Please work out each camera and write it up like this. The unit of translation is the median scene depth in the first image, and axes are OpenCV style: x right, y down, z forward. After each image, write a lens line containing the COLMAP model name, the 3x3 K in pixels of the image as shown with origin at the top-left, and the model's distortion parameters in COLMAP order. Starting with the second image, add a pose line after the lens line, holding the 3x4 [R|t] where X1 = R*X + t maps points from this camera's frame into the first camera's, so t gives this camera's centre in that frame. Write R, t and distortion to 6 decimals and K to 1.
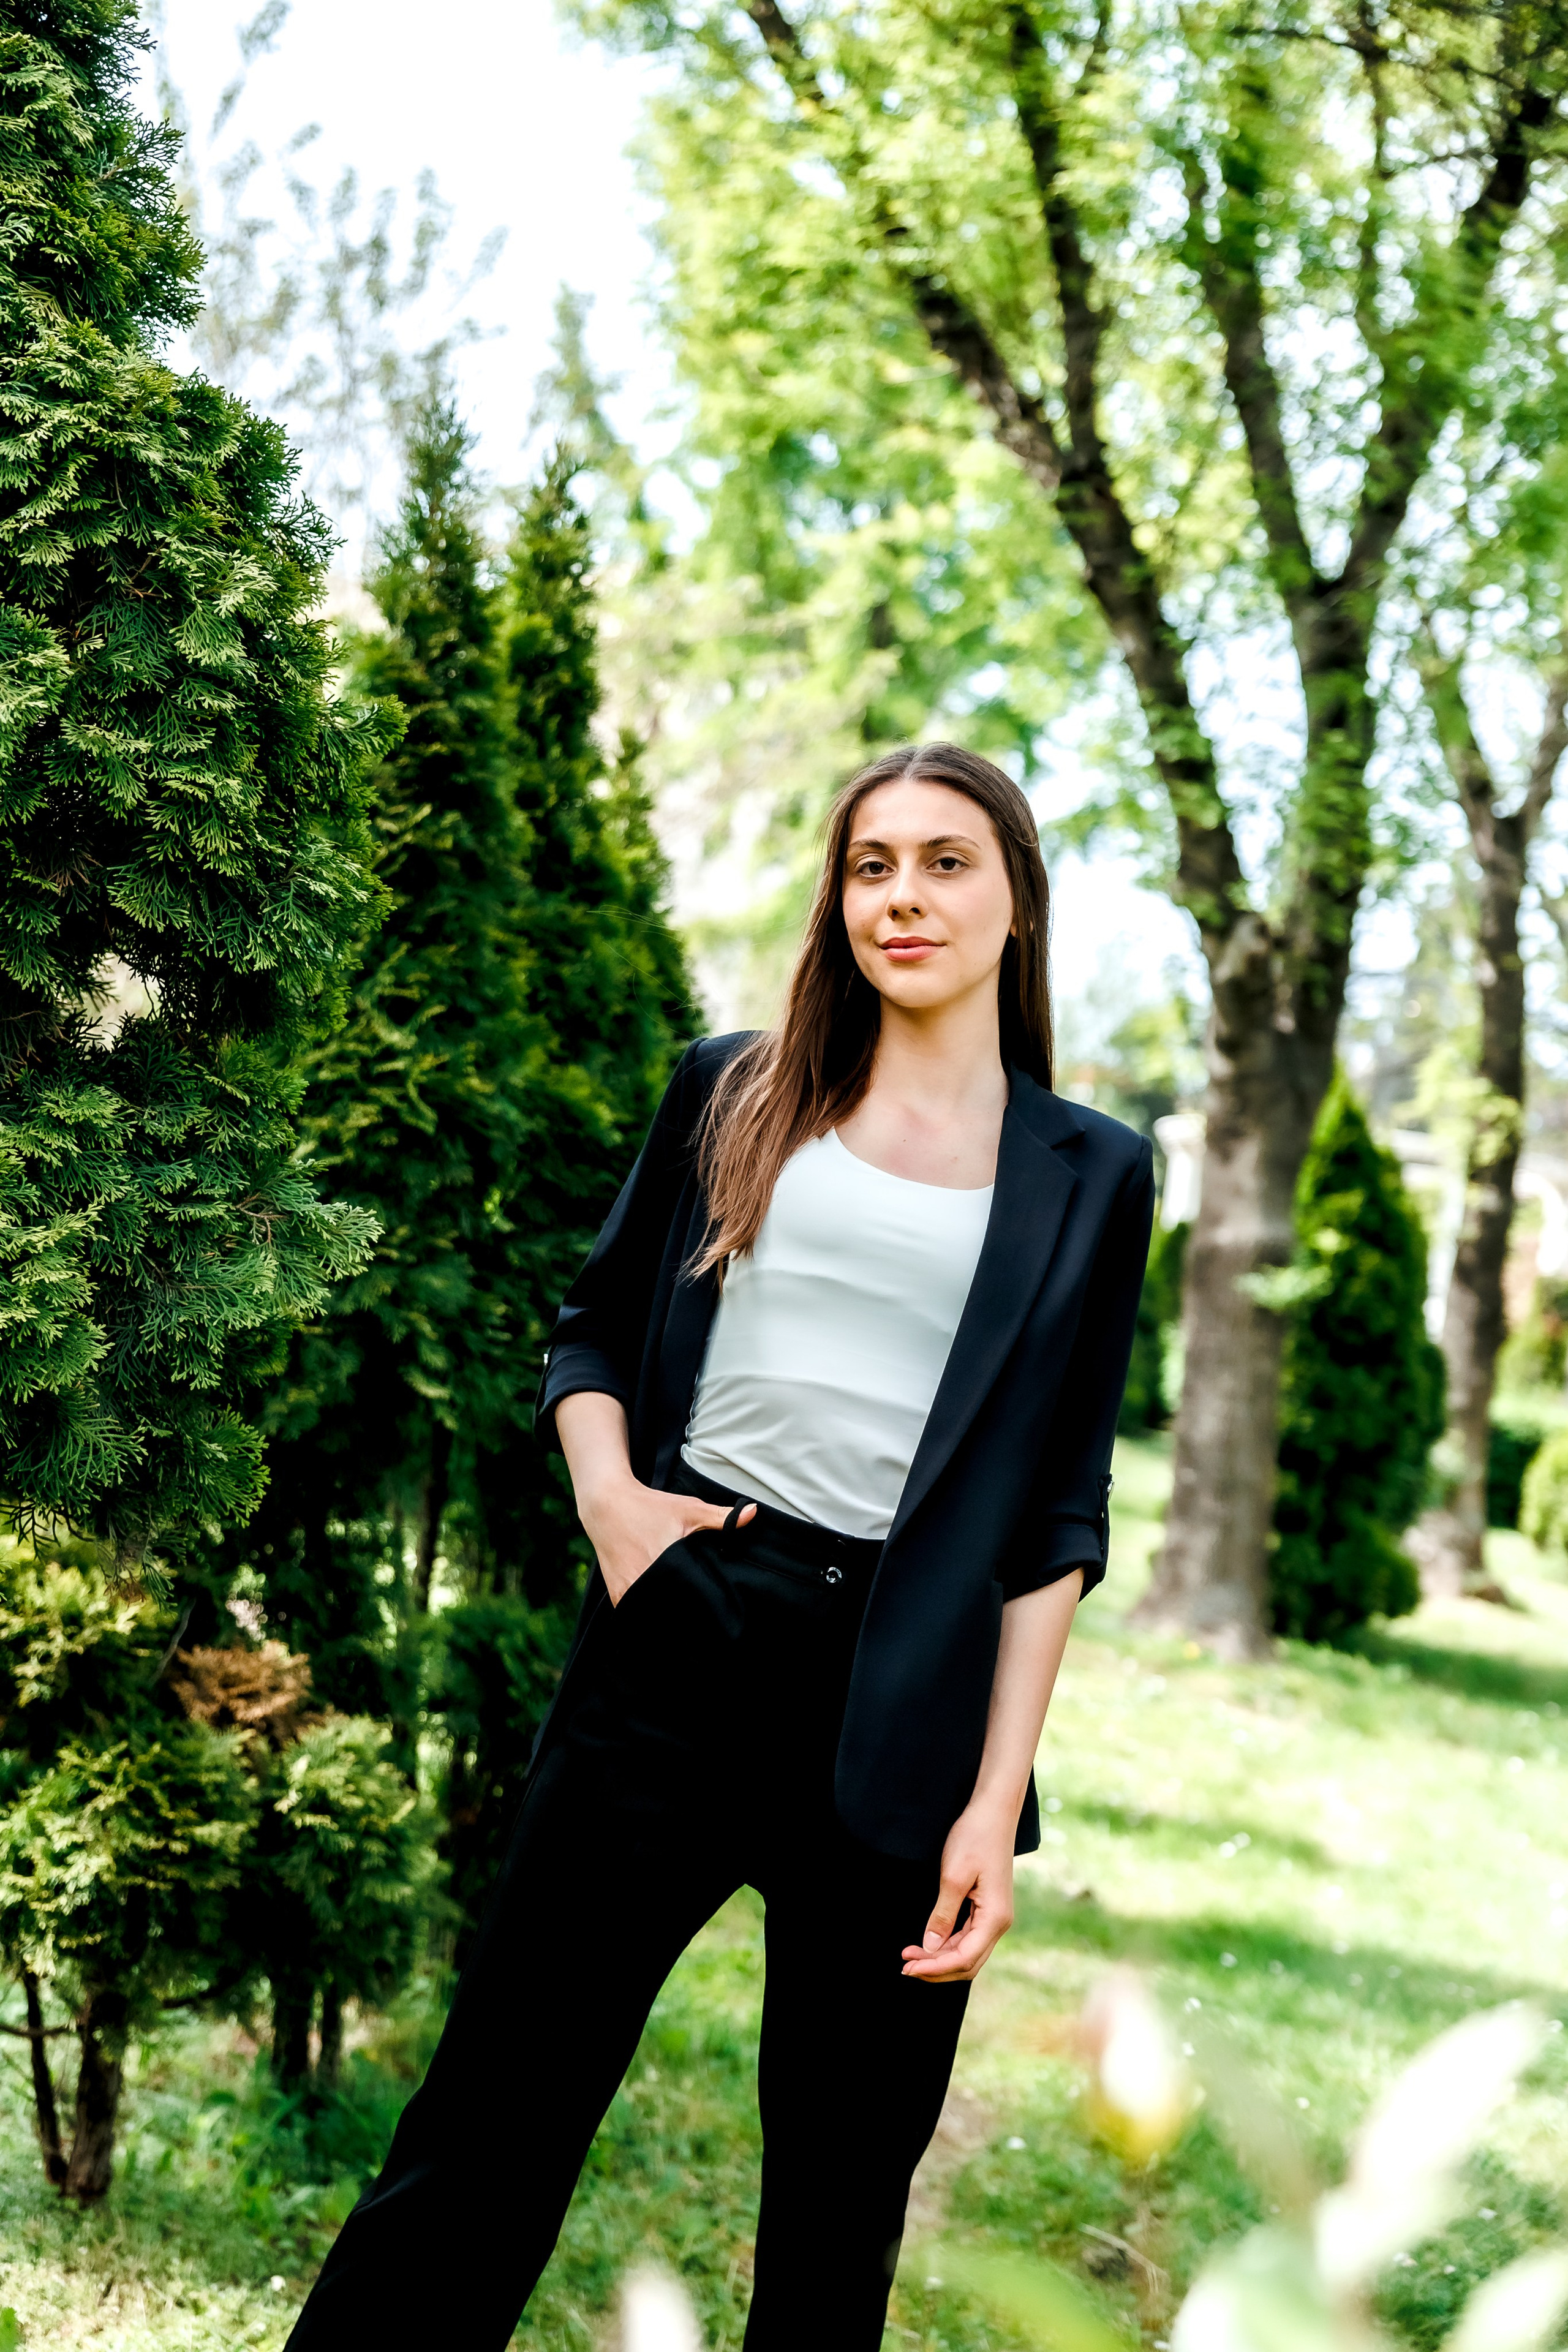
lens RADIAL K [[3139.8, 0, 784.6], [0, 3139.8, 1173.5], [0, 0, 1]] dist [0.015909, -0.021386]
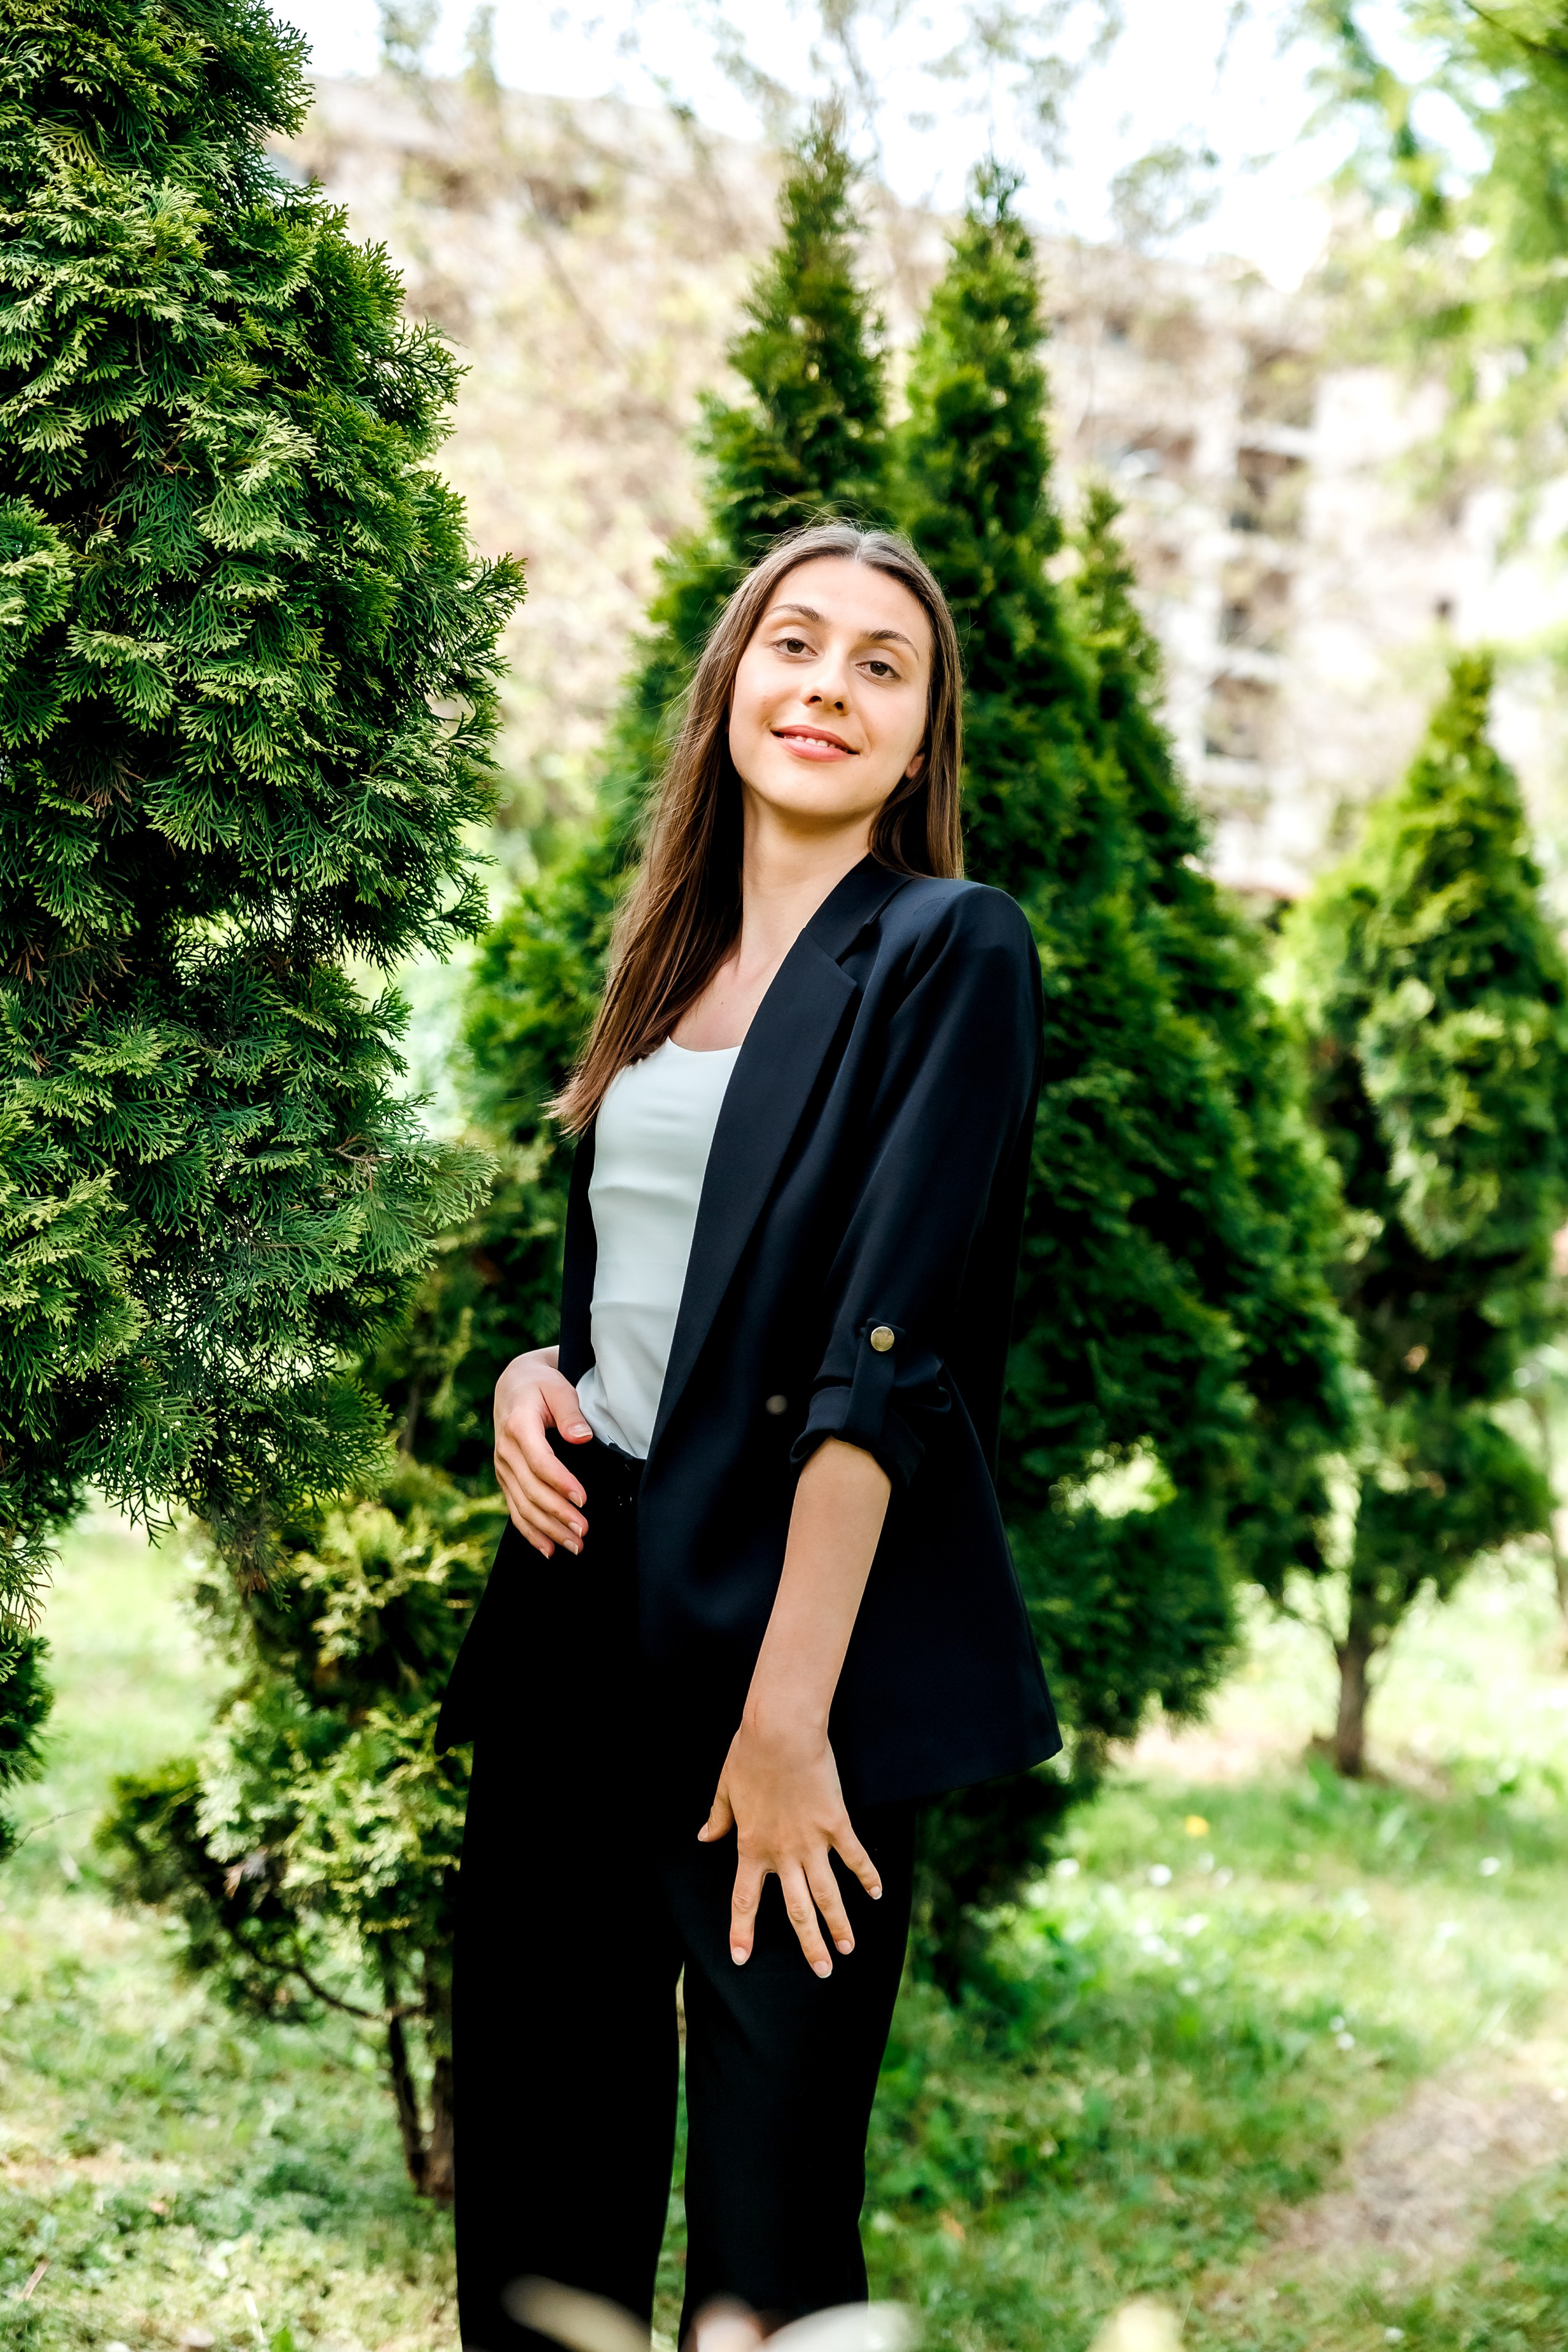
lens RADIAL K [[3671.7, 0, 791.2], [0, 3671.7, 1169.5], [0, 0, 1]] dist [0.037557, -0.006350]
pose [[0.971380, -0.025617, -0.236147, 0.120662], [0.040292, 0.997530, 0.057528, -0.023908], [0.234090, -0.065396, 0.970013, 0.013759]]
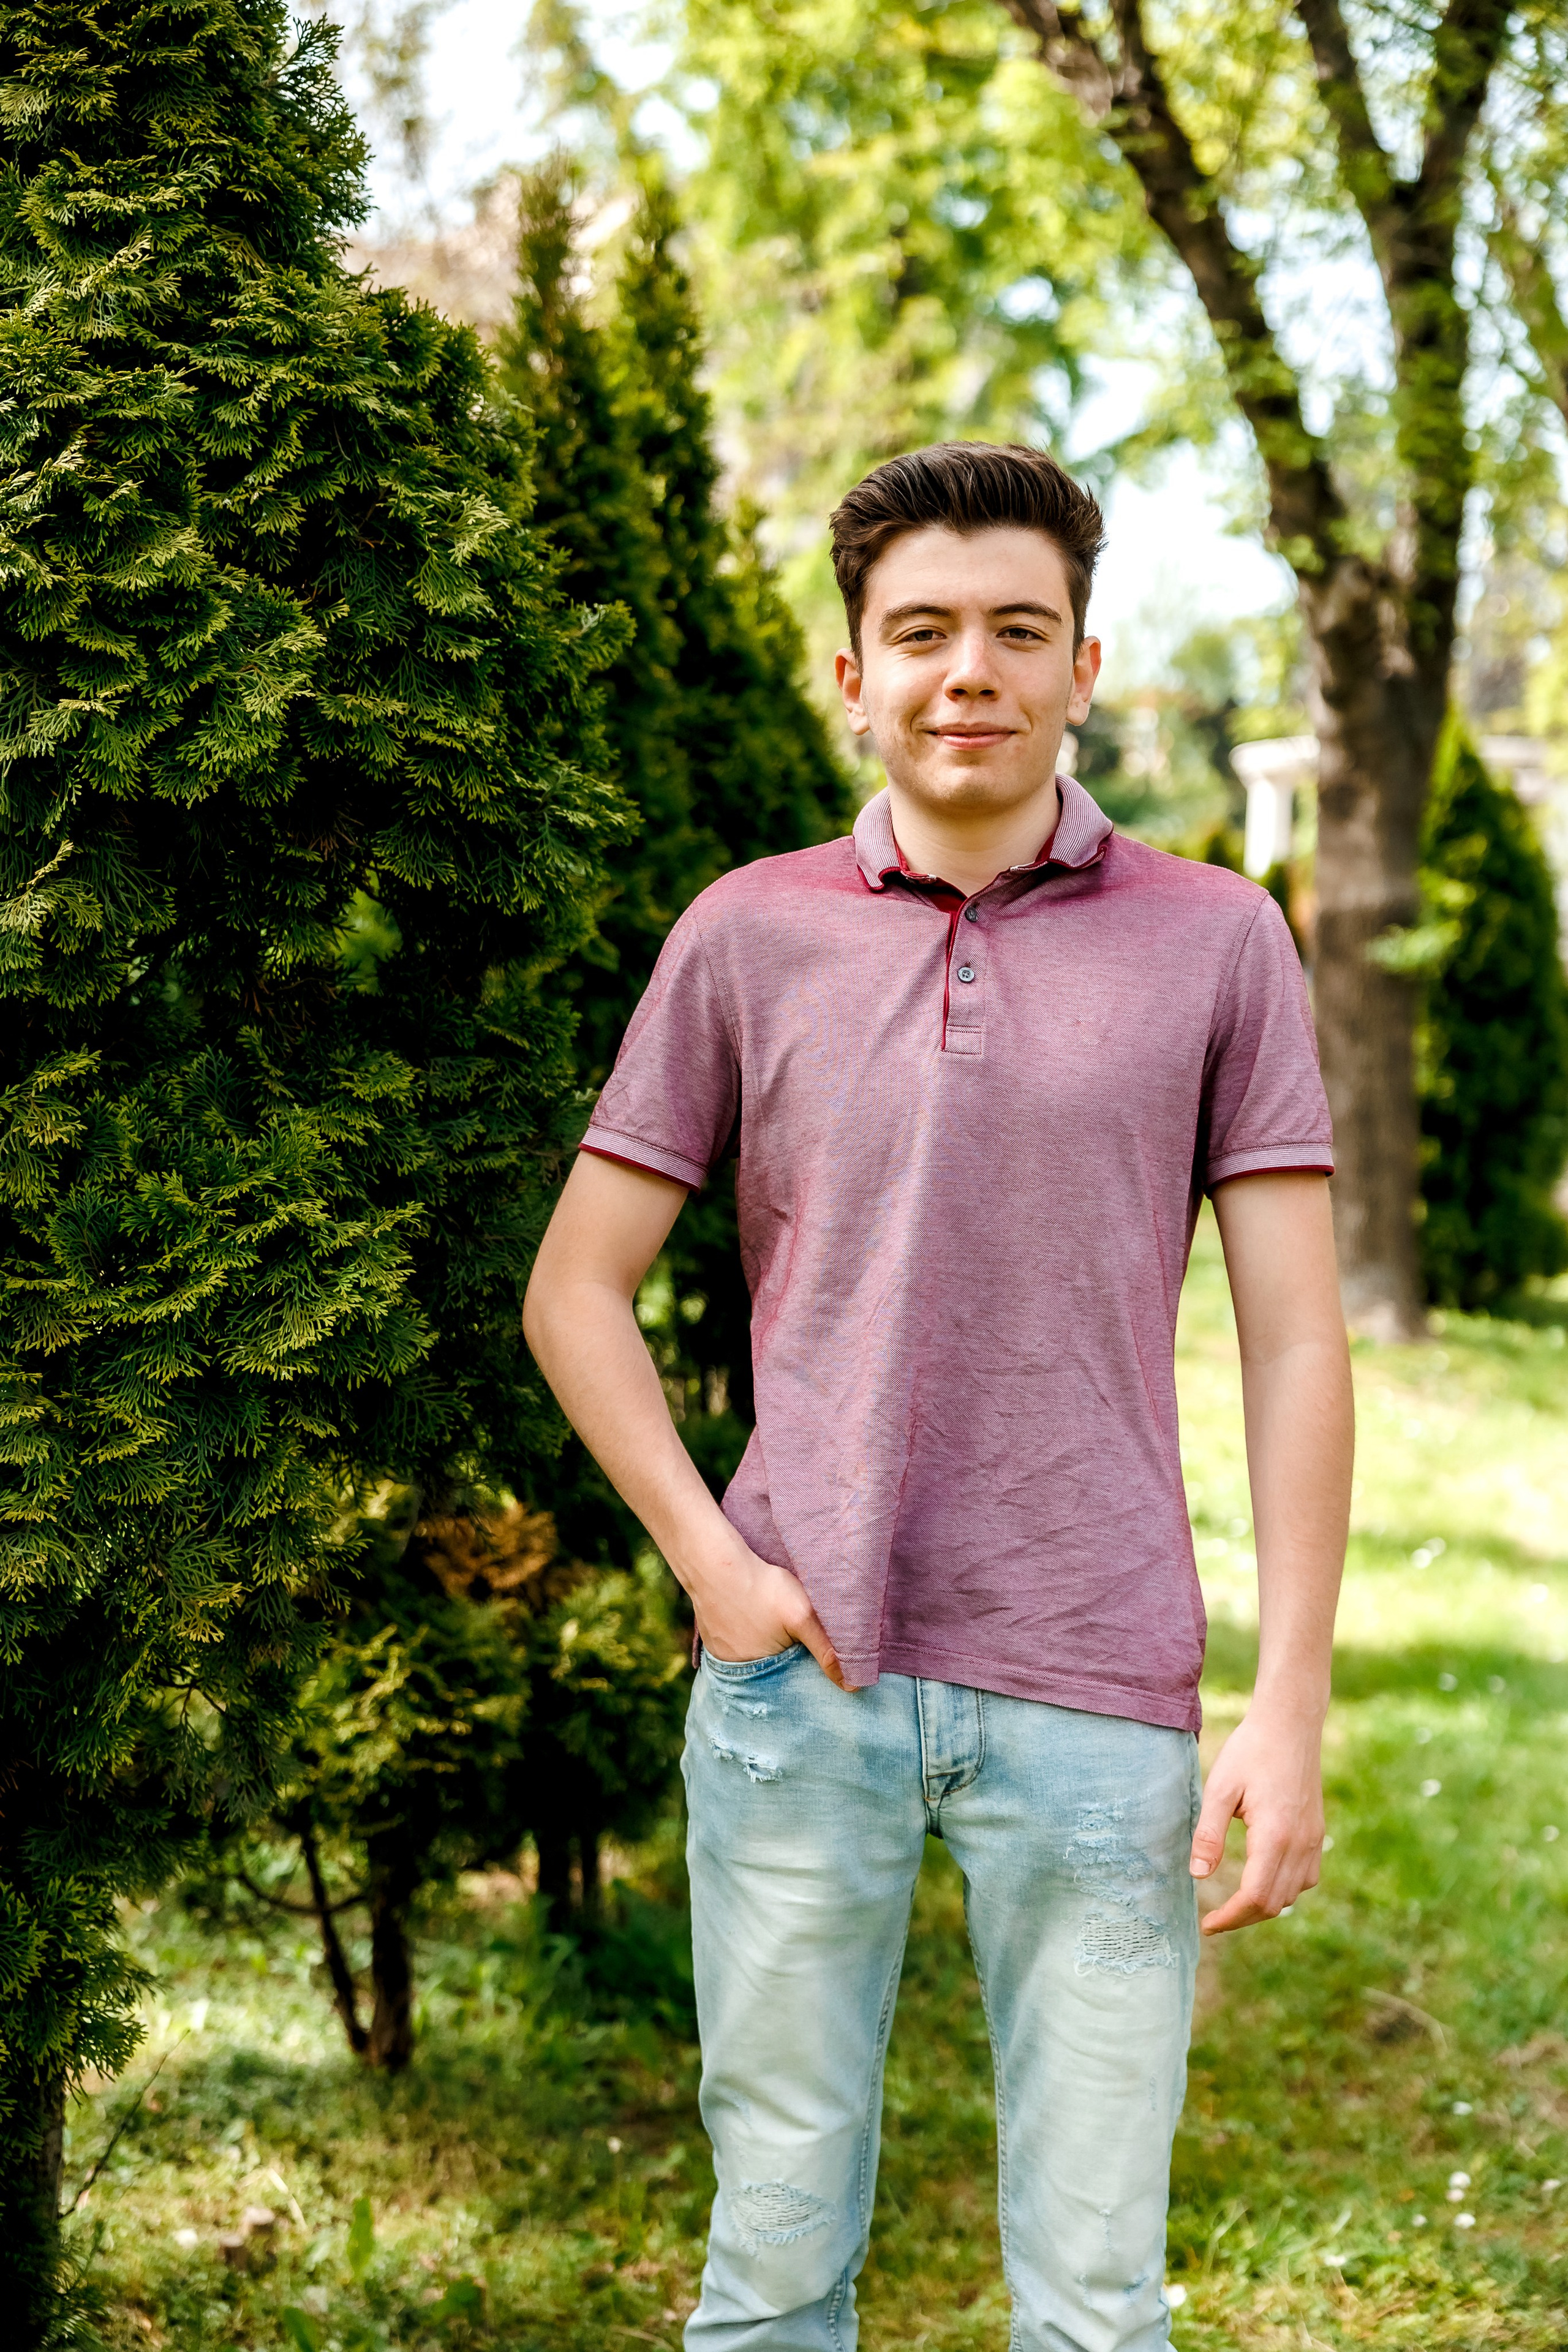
lens RADIAL K [[3318.9, 0, 787.6], [0, 3318.9, 1176.5], [0, 0, 1]] dist [0.034675, -0.000305]
pose [[0.995554, -0.091676, -0.021603, -0.042446], [0.093428, 0.990266, 0.103171, -0.049997], [0.011934, -0.104730, 0.994429, -0.028498]]
